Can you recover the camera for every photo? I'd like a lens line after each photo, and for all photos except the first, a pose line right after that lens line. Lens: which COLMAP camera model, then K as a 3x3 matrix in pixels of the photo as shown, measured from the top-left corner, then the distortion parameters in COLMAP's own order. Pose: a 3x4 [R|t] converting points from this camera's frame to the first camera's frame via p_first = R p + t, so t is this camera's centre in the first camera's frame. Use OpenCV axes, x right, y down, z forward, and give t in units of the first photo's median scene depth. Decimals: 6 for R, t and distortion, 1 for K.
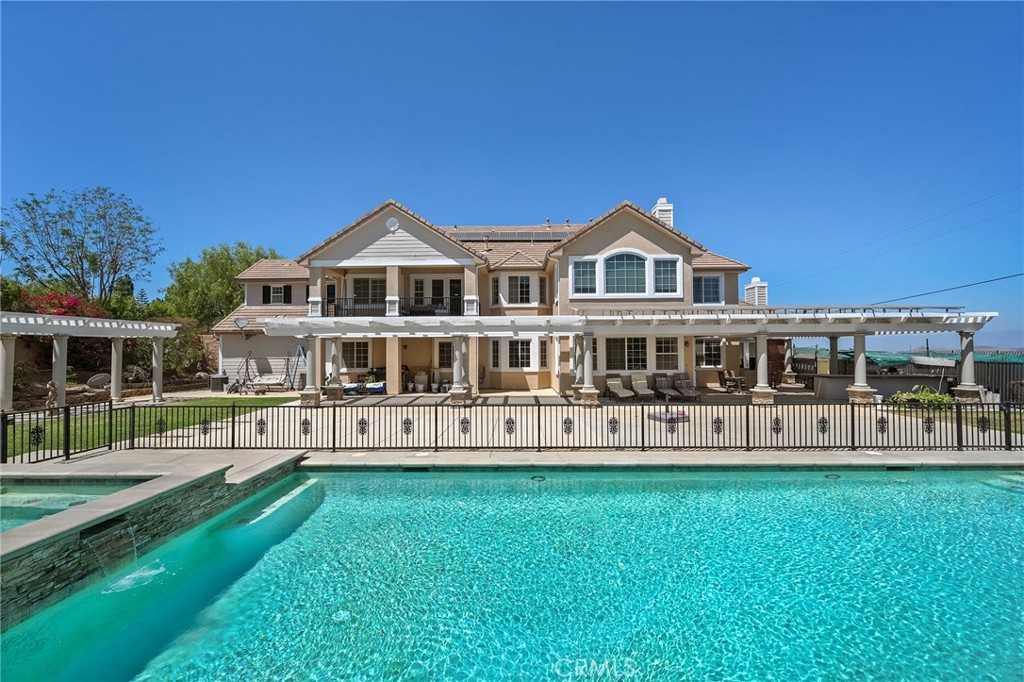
lens RADIAL K [[435.4, 0, 507.7], [0, 435.4, 340.4], [0, 0, 1]] dist [-0.002758, -0.000062]
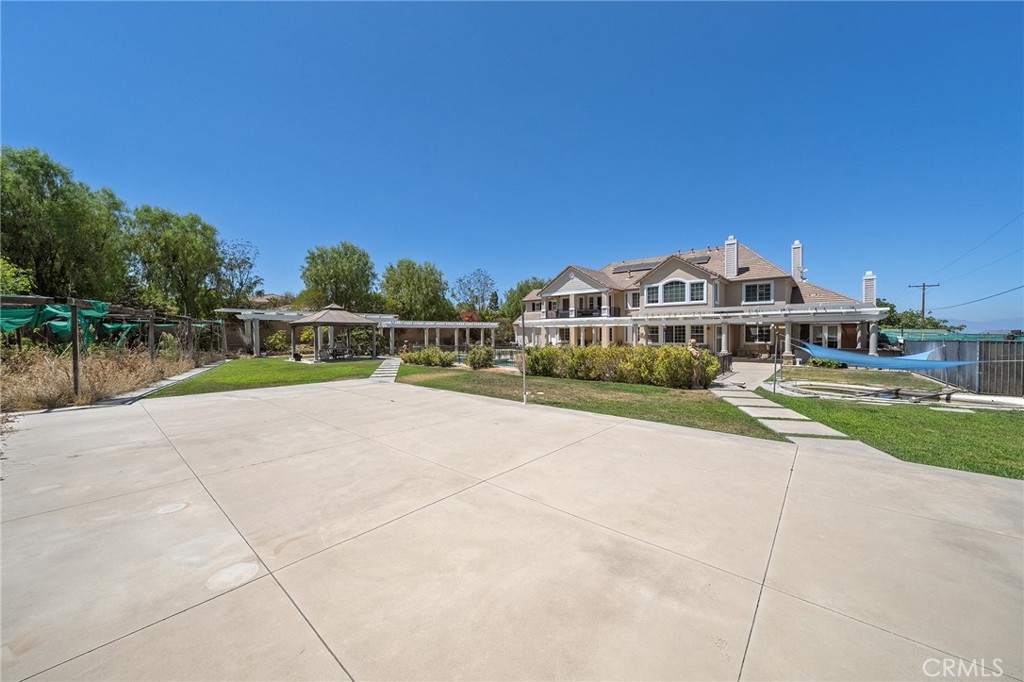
lens RADIAL K [[391.8, 0, 511.3], [0, 391.8, 340.6], [0, 0, 1]] dist [0.000562, 0.000012]
pose [[0.763621, 0.012785, -0.645539, 0.830838], [0.017043, 0.999056, 0.039947, -0.021319], [0.645440, -0.041507, 0.762682, -0.767869]]
